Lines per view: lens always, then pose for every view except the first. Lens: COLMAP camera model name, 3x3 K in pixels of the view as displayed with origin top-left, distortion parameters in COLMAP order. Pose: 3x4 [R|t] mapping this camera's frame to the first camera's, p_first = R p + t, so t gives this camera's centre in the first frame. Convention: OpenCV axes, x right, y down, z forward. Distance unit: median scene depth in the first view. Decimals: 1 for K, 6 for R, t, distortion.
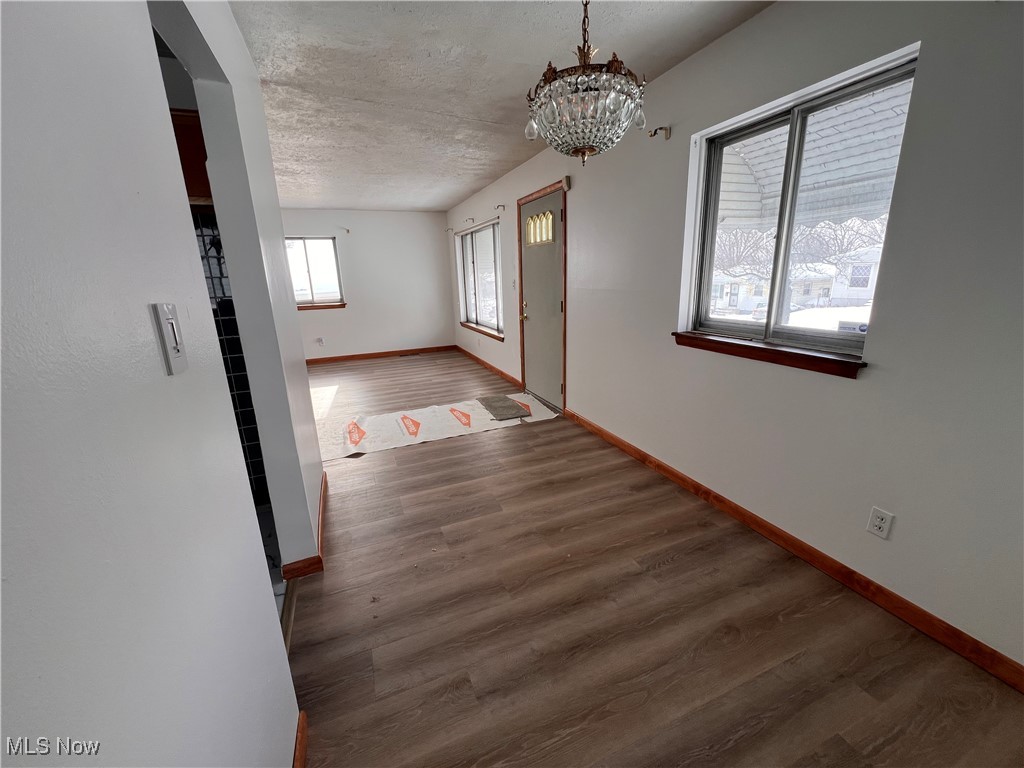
lens RADIAL K [[409.4, 0, 510.9], [0, 409.4, 381.2], [0, 0, 1]] dist [-0.001317, 0.000223]
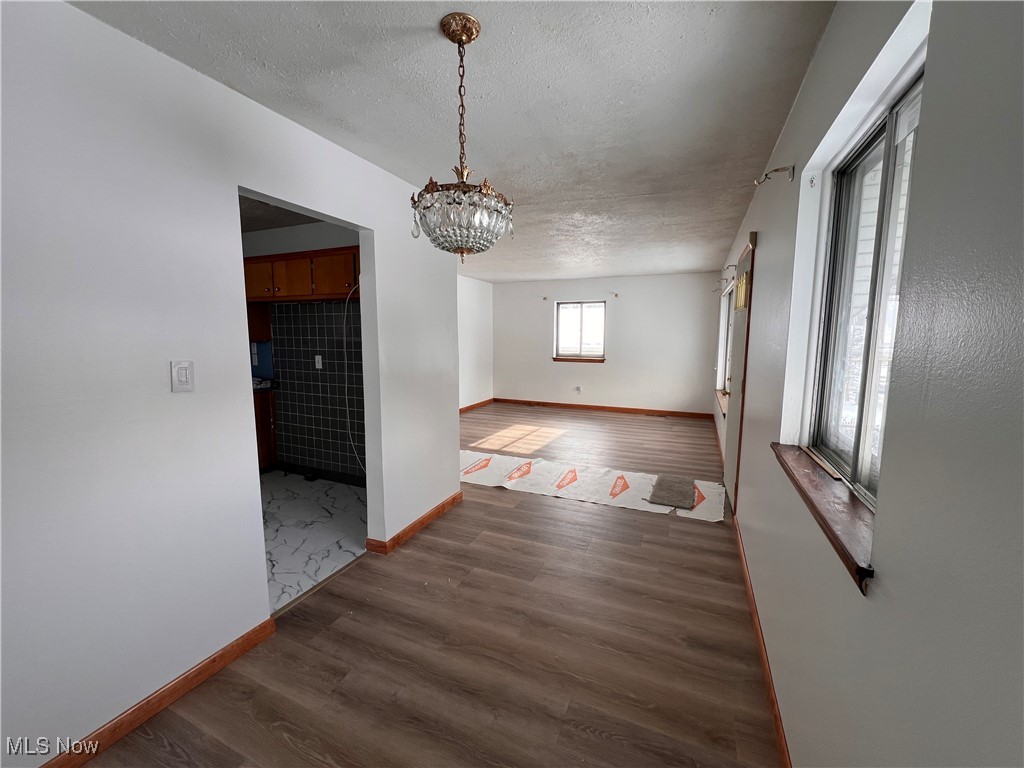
lens RADIAL K [[409.4, 0, 515.1], [0, 409.4, 380.7], [0, 0, 1]] dist [-0.001317, 0.000223]
pose [[0.695288, 0.116447, -0.709235, 0.489202], [-0.205859, 0.977711, -0.041284, -0.087529], [0.688619, 0.174706, 0.703762, 0.164820]]
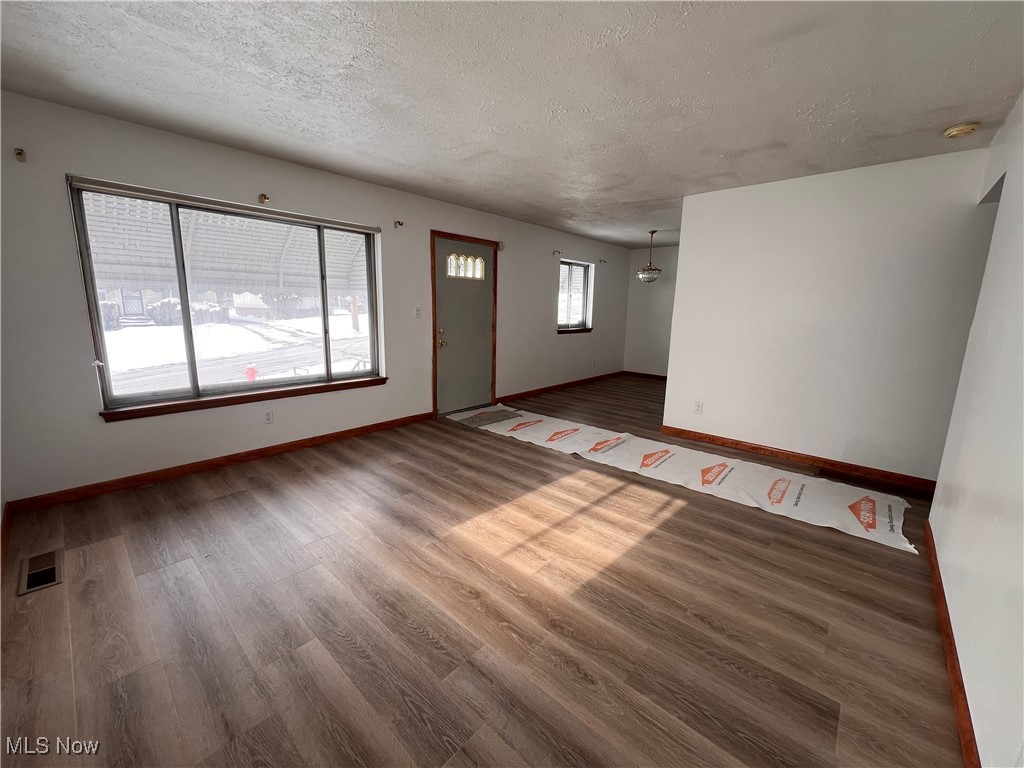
lens RADIAL K [[409.4, 0, 511.8], [0, 409.4, 383.2], [0, 0, 1]] dist [-0.001317, 0.000223]
pose [[-0.435625, -0.142595, 0.888762, -1.512418], [0.222045, 0.939836, 0.259624, -0.450297], [-0.872312, 0.310443, -0.377753, 1.959506]]
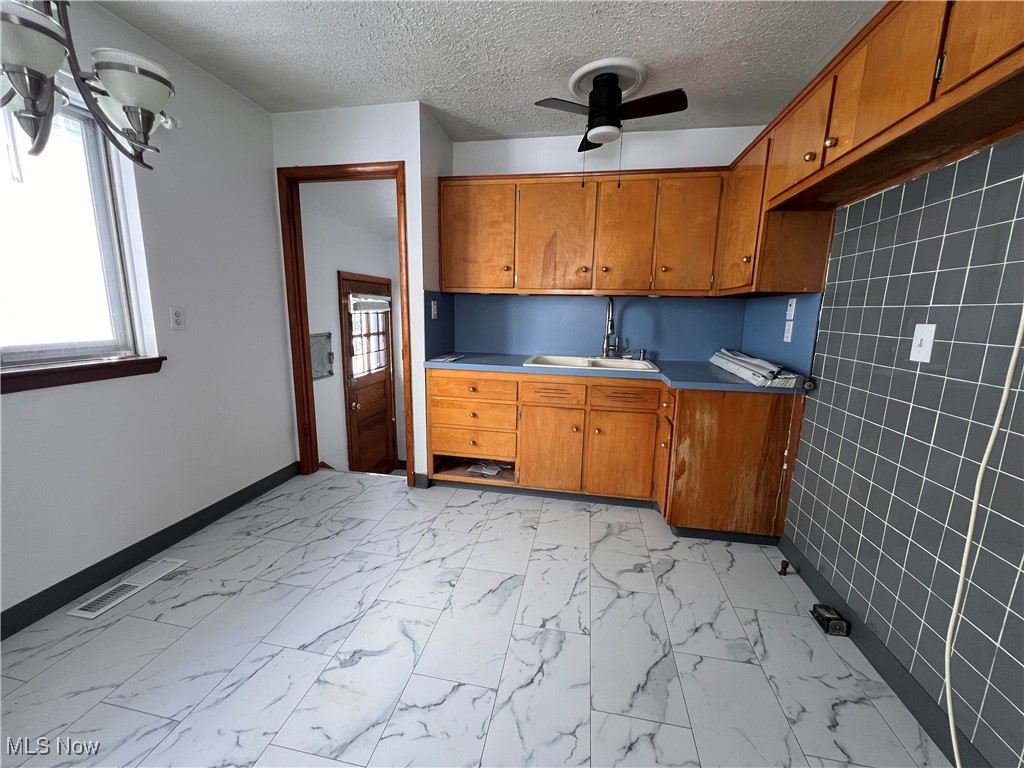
lens RADIAL K [[409.4, 0, 510.1], [0, 409.4, 382.9], [0, 0, 1]] dist [-0.001317, 0.000223]
pose [[-0.538816, 0.165075, -0.826091, -0.258125], [-0.218655, 0.919602, 0.326378, -0.077898], [0.813552, 0.356487, -0.459402, 0.495584]]
